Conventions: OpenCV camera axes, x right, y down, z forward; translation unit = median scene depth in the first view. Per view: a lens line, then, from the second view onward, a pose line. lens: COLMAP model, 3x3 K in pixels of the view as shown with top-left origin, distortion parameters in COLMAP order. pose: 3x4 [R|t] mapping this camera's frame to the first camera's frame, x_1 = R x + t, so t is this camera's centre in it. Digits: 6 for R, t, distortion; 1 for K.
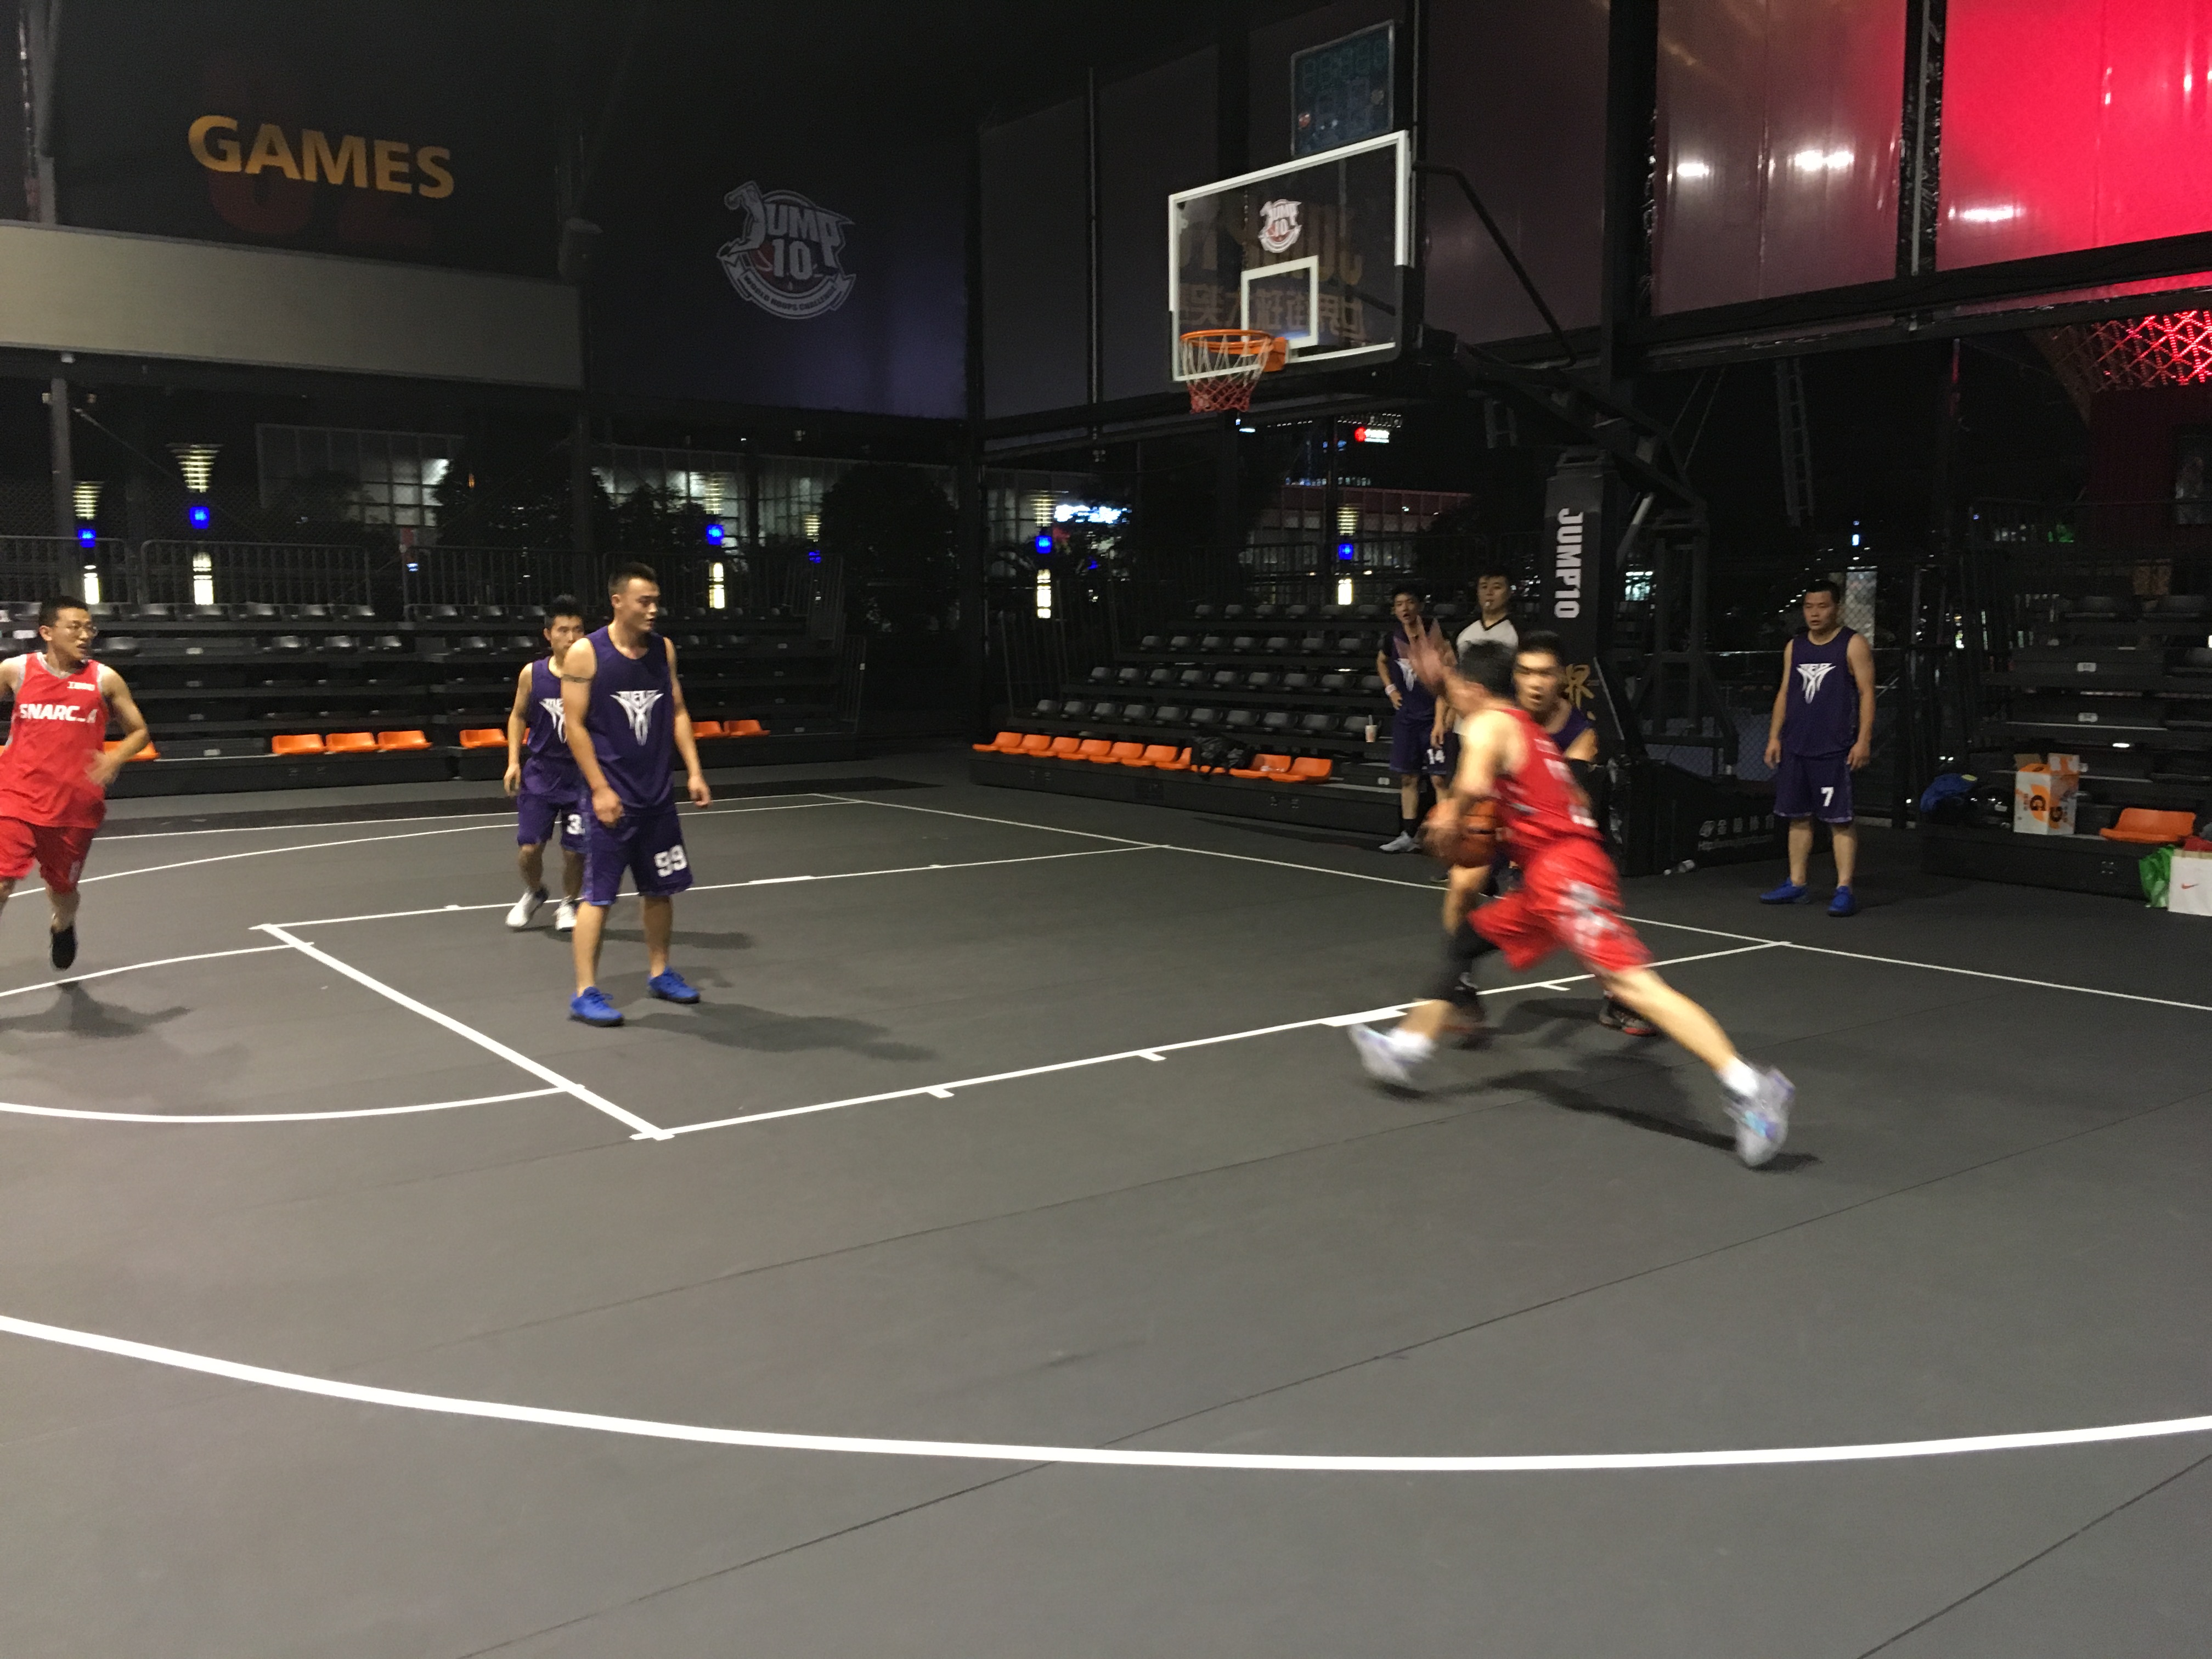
lens RADIAL K [[1878.4, 0, 1124.1], [0, 1878.4, 841.1], [0, 0, 1]] dist [0.059236, -0.084064]
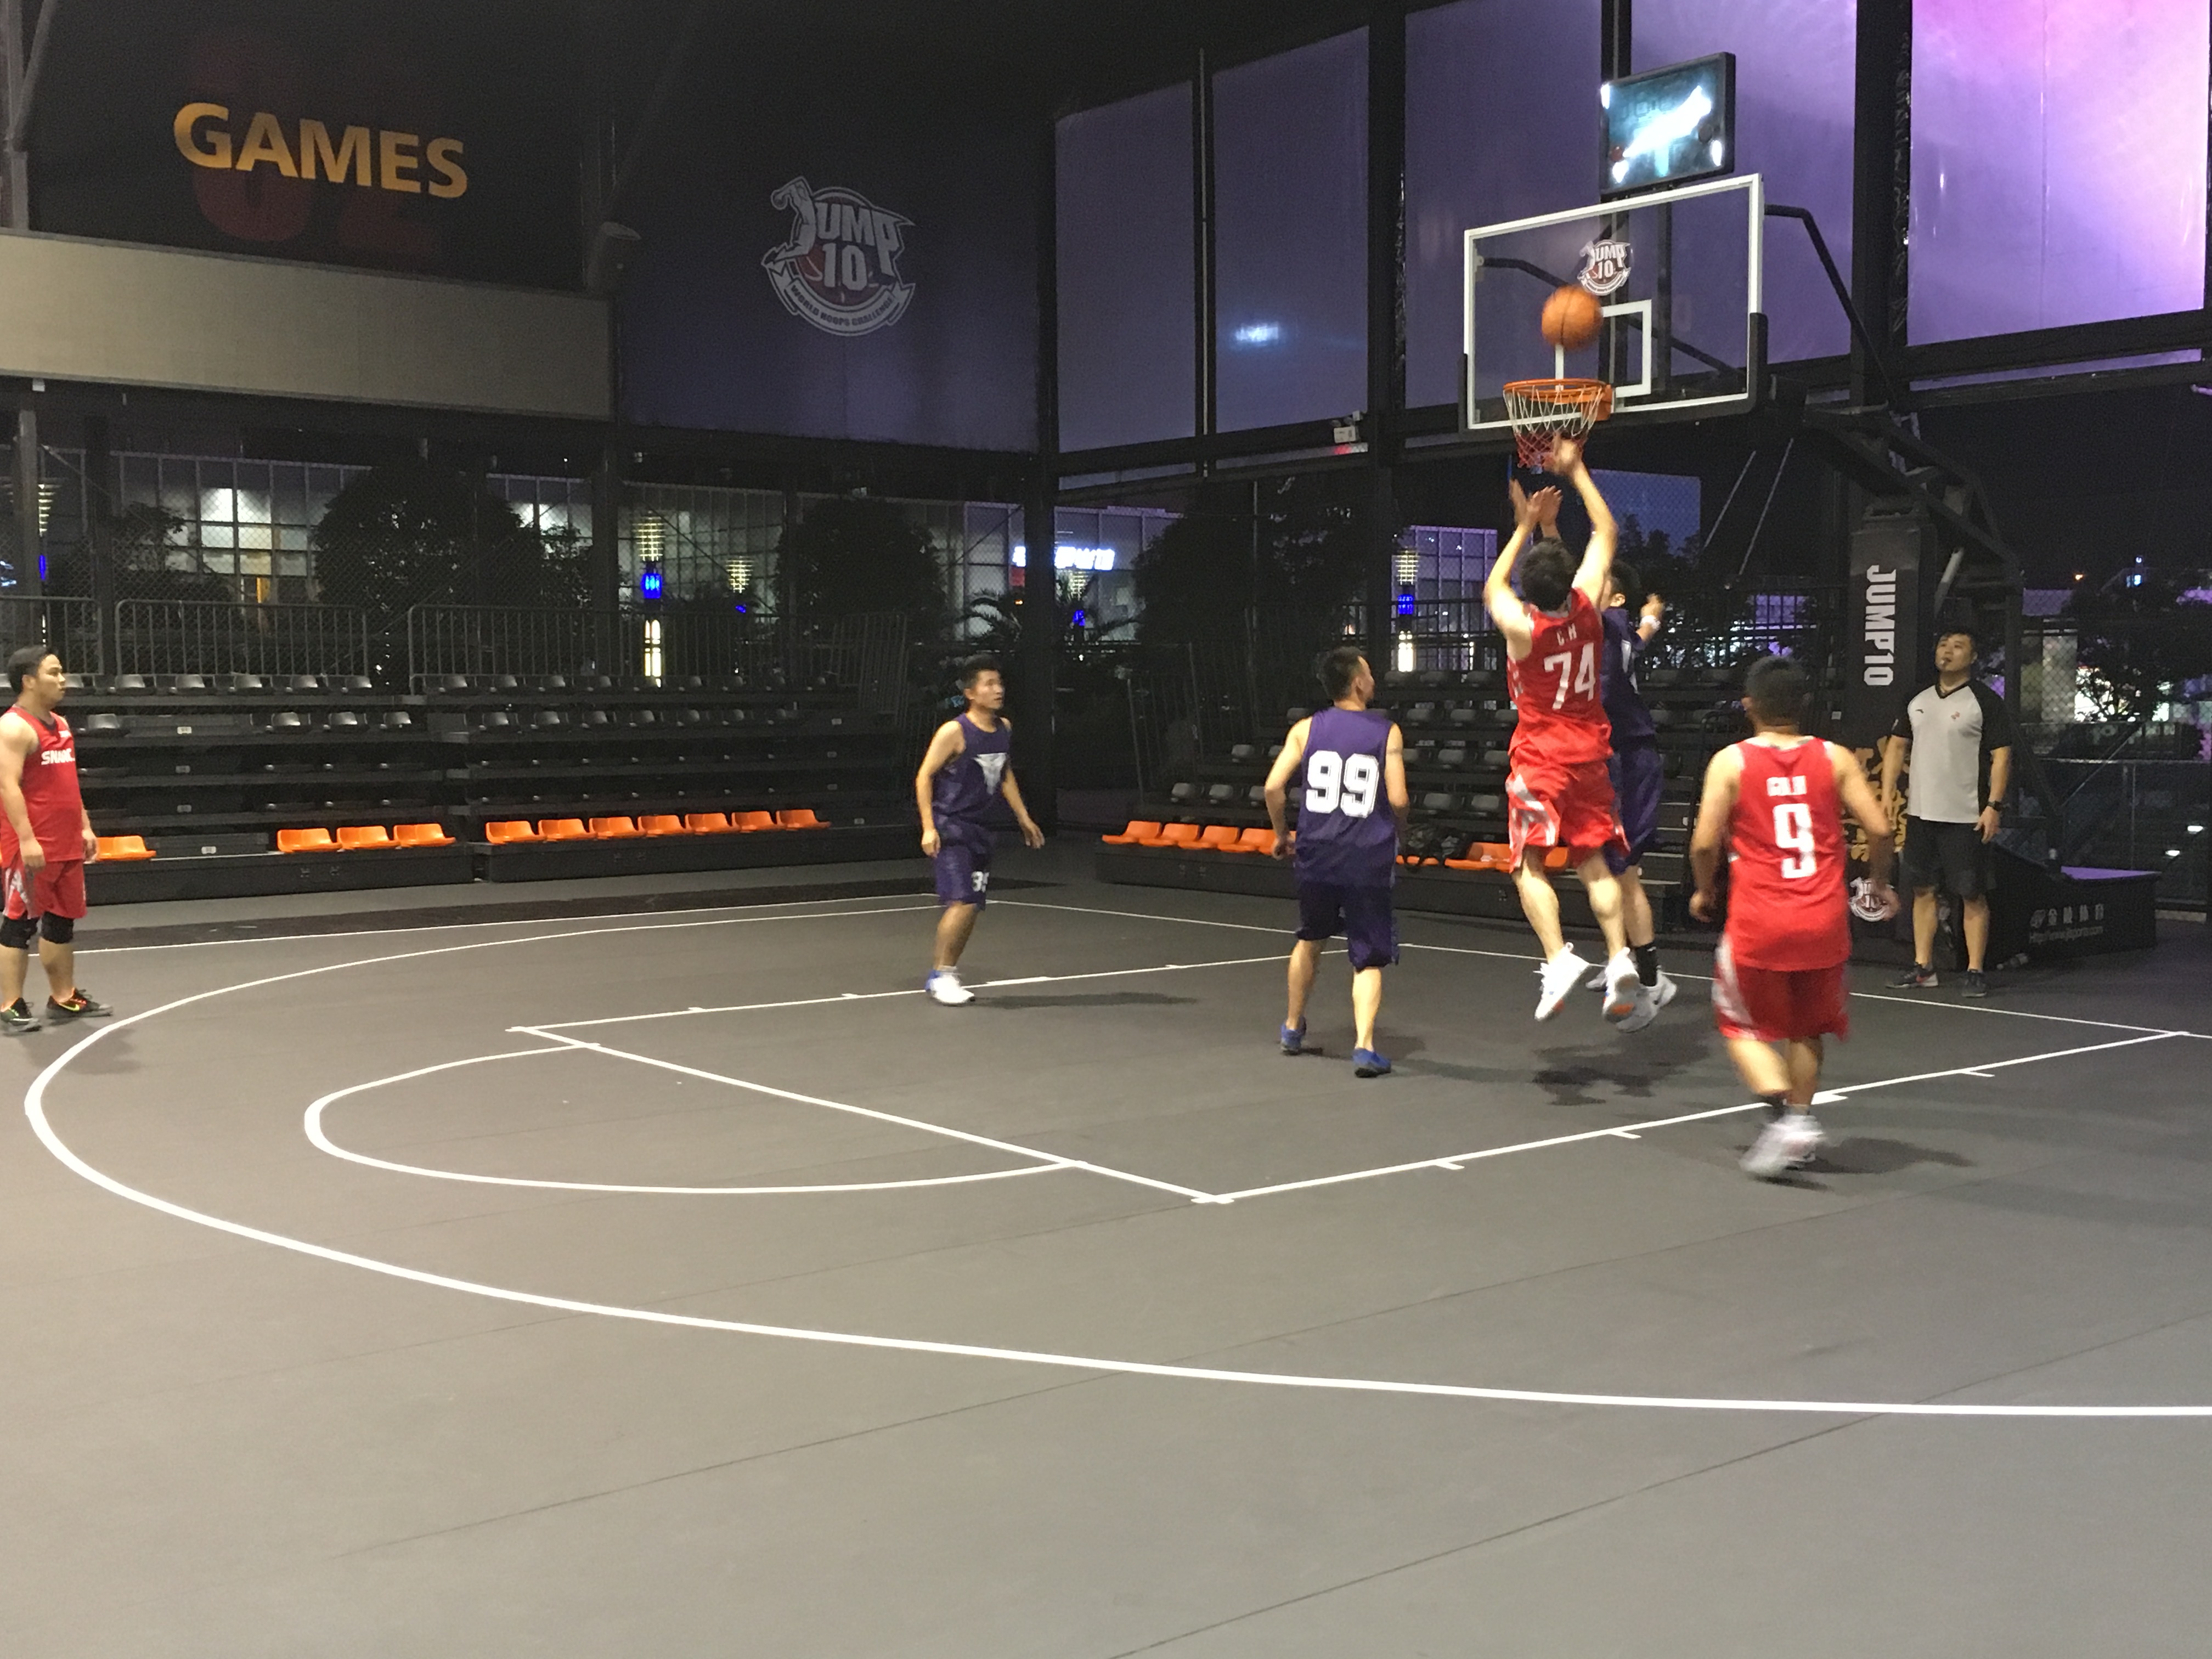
lens RADIAL K [[2449.5, 0, 1127.4], [0, 2449.5, 832.4], [0, 0, 1]] dist [0.034858, 0.000000]
pose [[0.999293, -0.004867, 0.037278, -0.111469], [0.007053, 0.998249, -0.058735, 0.012012], [-0.036927, 0.058956, 0.997577, -0.101729]]
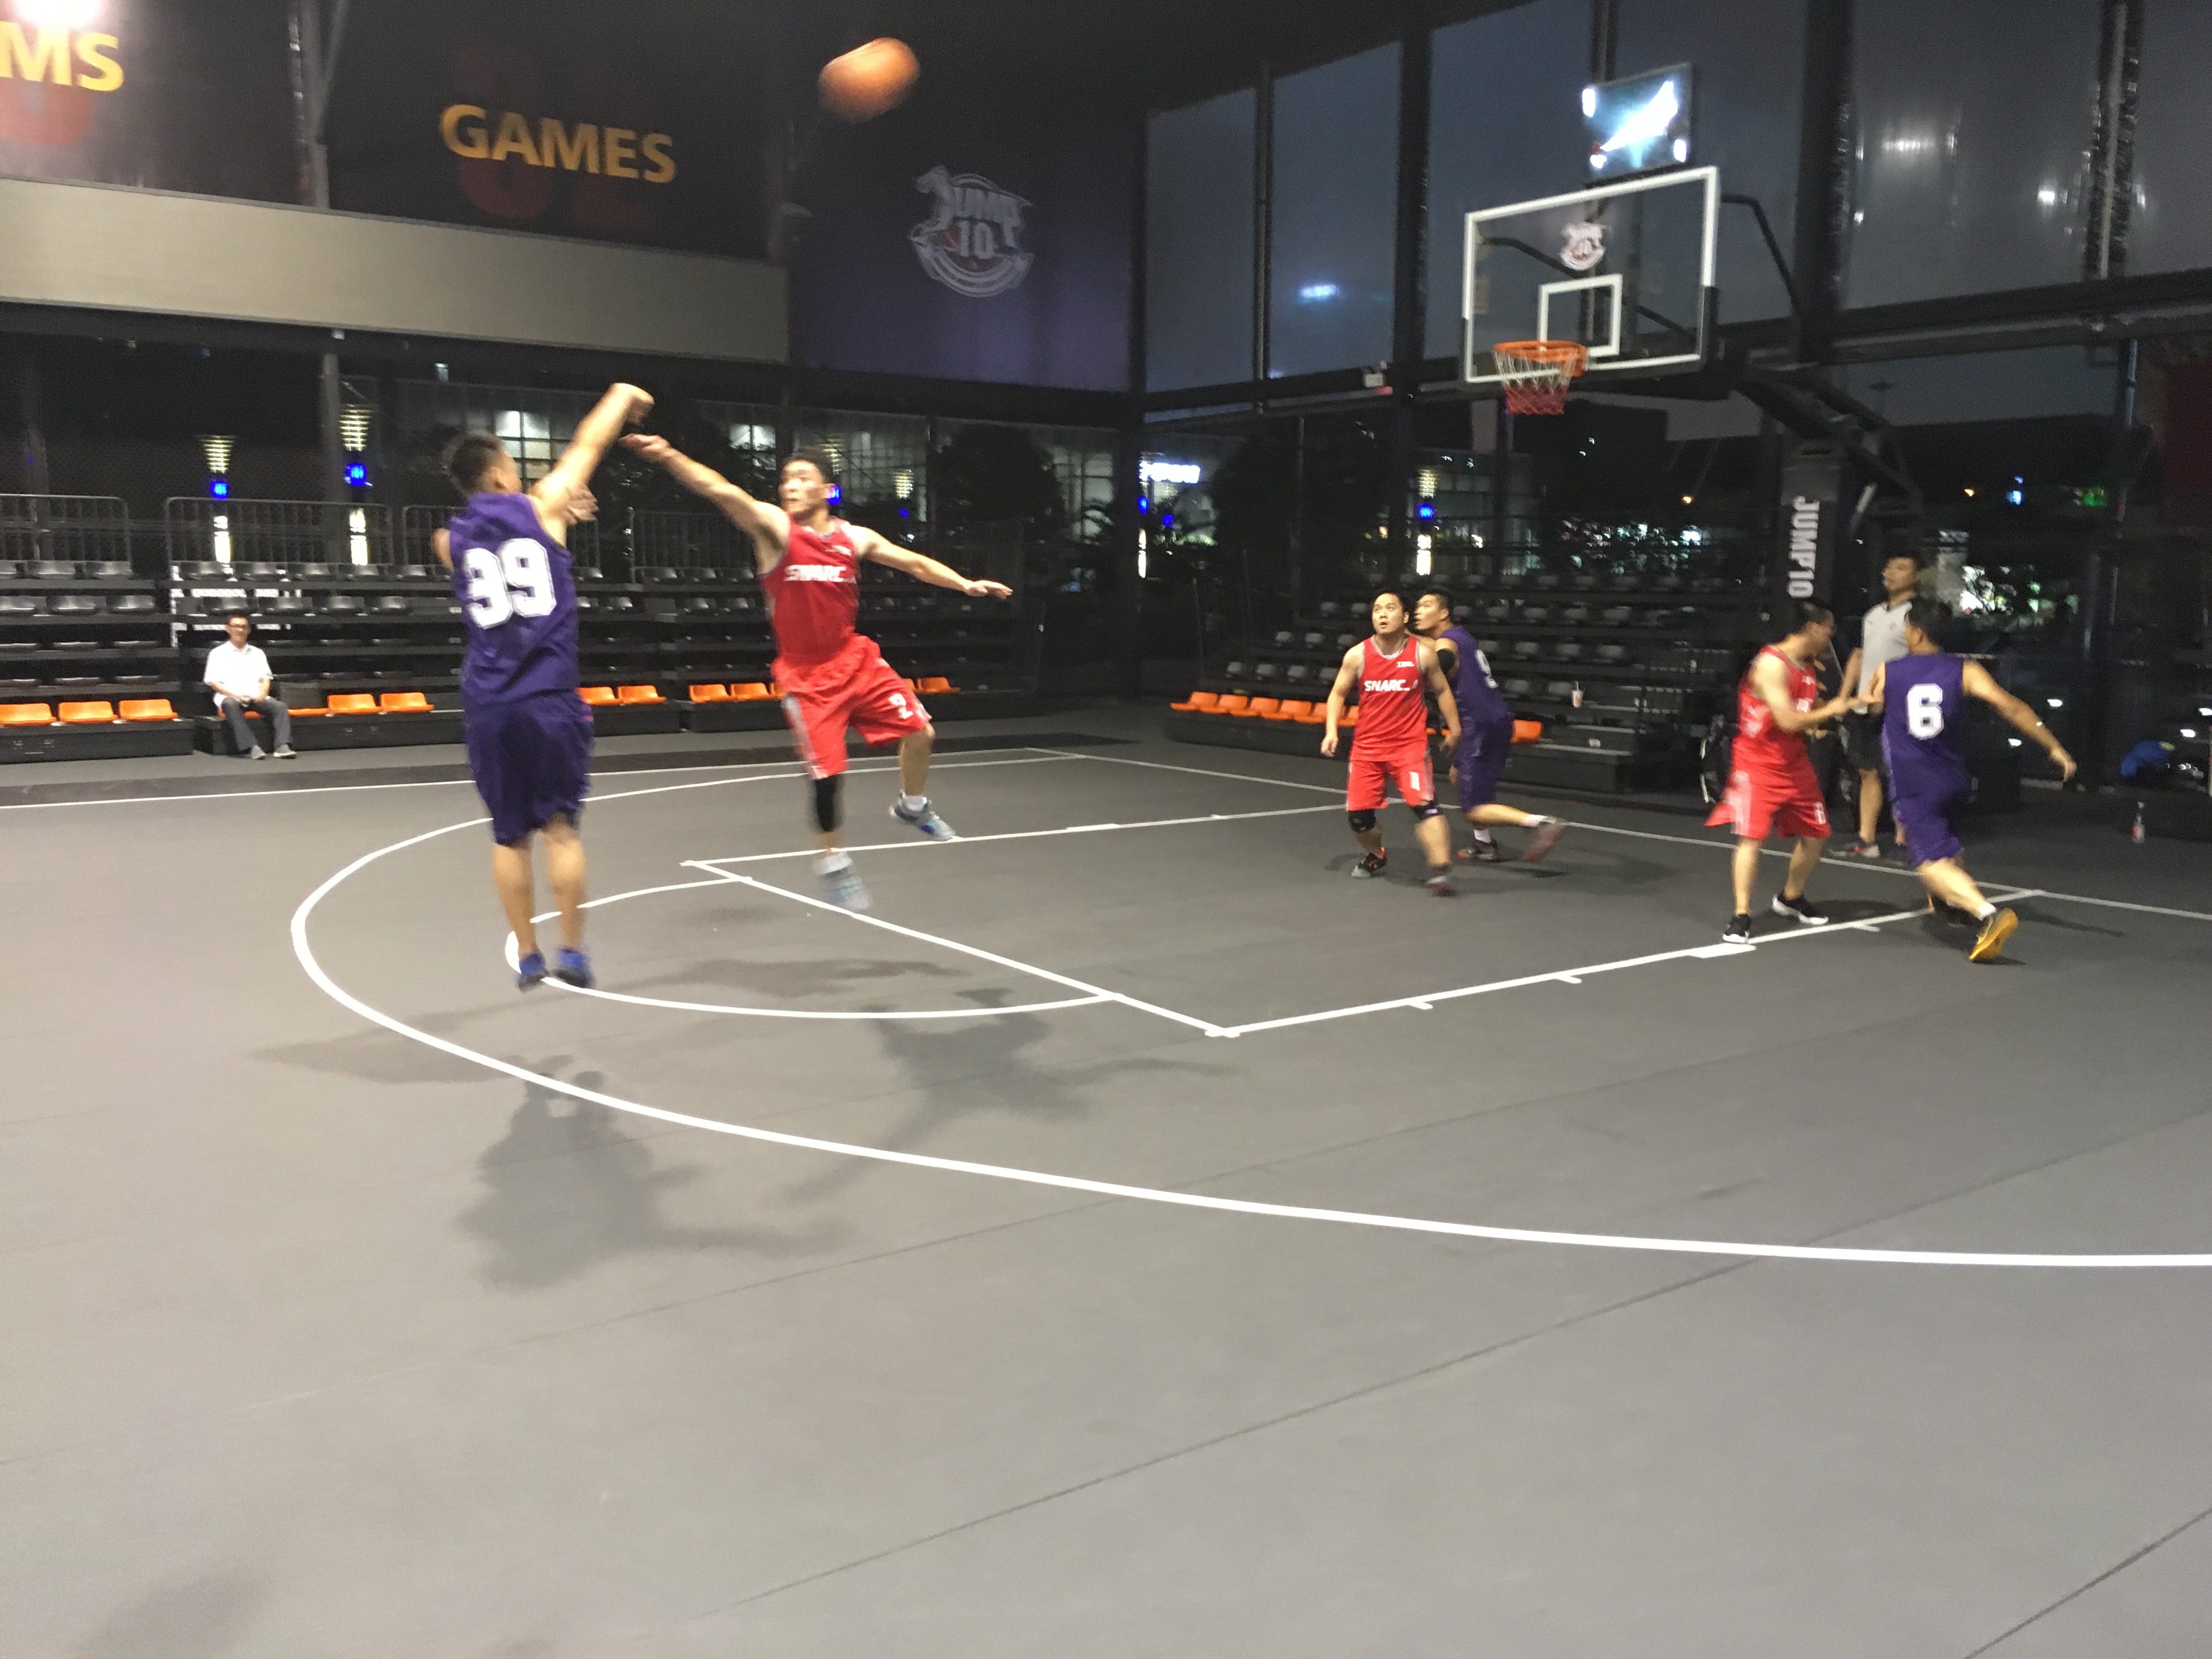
lens RADIAL K [[1878.4, 0, 1122.8], [0, 1878.4, 835.7], [0, 0, 1]] dist [0.059236, -0.084064]
pose [[0.999913, 0.010328, -0.008195, -0.099406], [-0.010147, 0.999709, 0.021906, 0.000555], [0.008418, -0.021820, 0.999726, -0.072127]]
